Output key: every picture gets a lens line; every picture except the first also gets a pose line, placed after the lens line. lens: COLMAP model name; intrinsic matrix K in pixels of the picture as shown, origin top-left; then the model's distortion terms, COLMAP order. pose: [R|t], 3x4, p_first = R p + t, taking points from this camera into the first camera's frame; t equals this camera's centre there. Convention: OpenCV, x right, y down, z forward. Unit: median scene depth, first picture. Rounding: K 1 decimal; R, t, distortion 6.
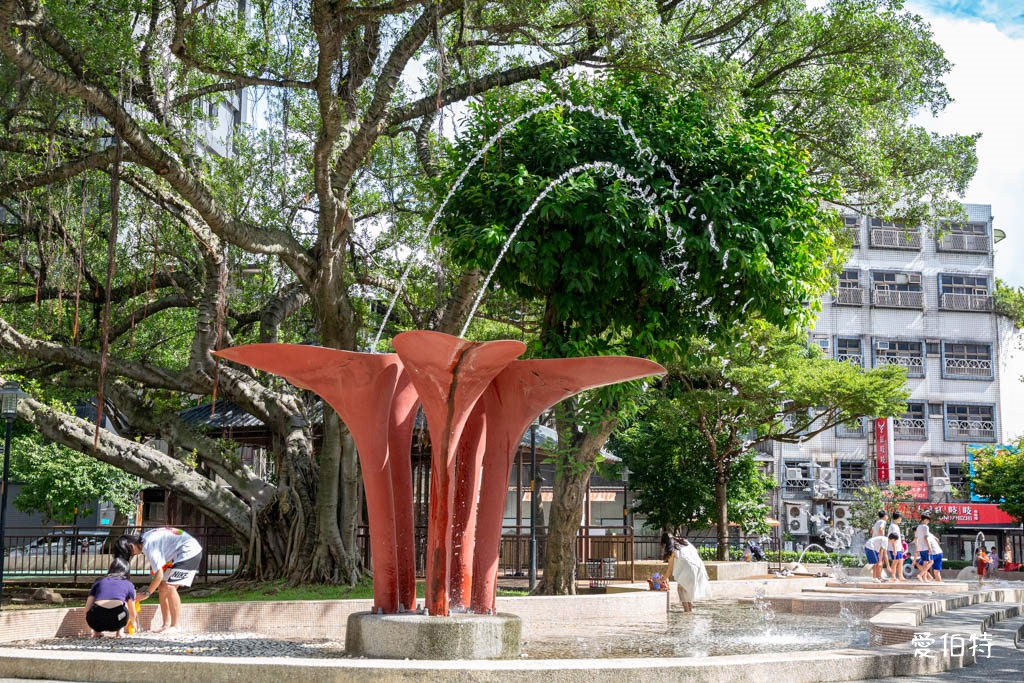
lens RADIAL K [[1322.2, 0, 512.3], [0, 1322.2, 339.9], [0, 0, 1]] dist [-0.023457, 0.000000]
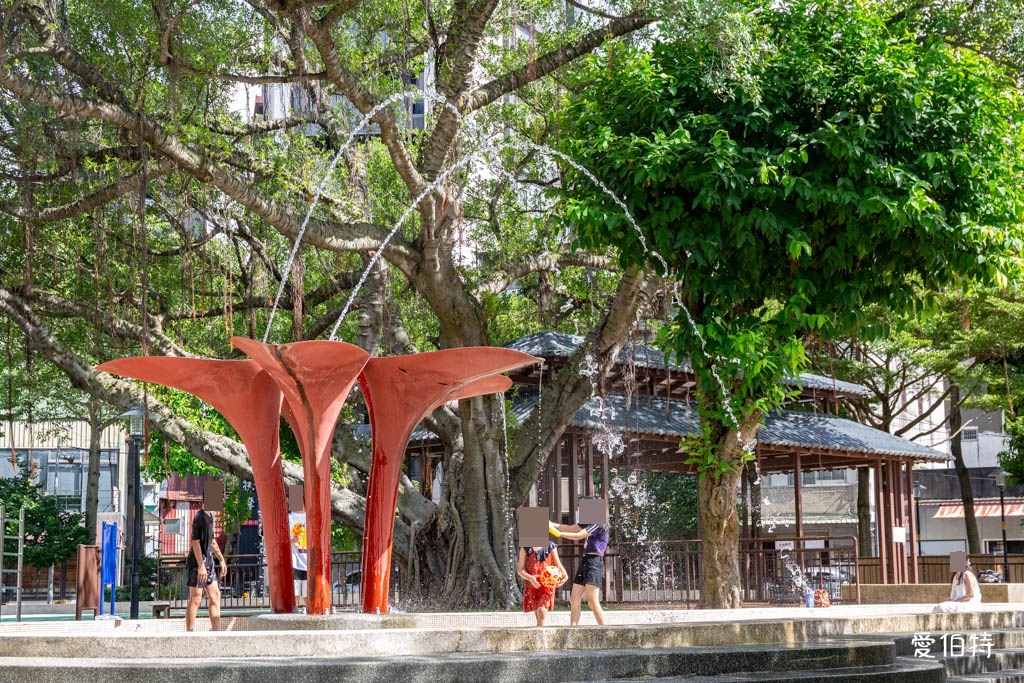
lens RADIAL K [[1735.0, 0, 511.9], [0, 1735.0, 343.4], [0, 0, 1]] dist [0.022639, 0.000000]
pose [[0.941914, -0.064278, -0.329647, 0.279037], [0.068077, 0.997680, -0.000019, 0.006487], [0.328883, -0.022423, 0.944104, -0.103371]]
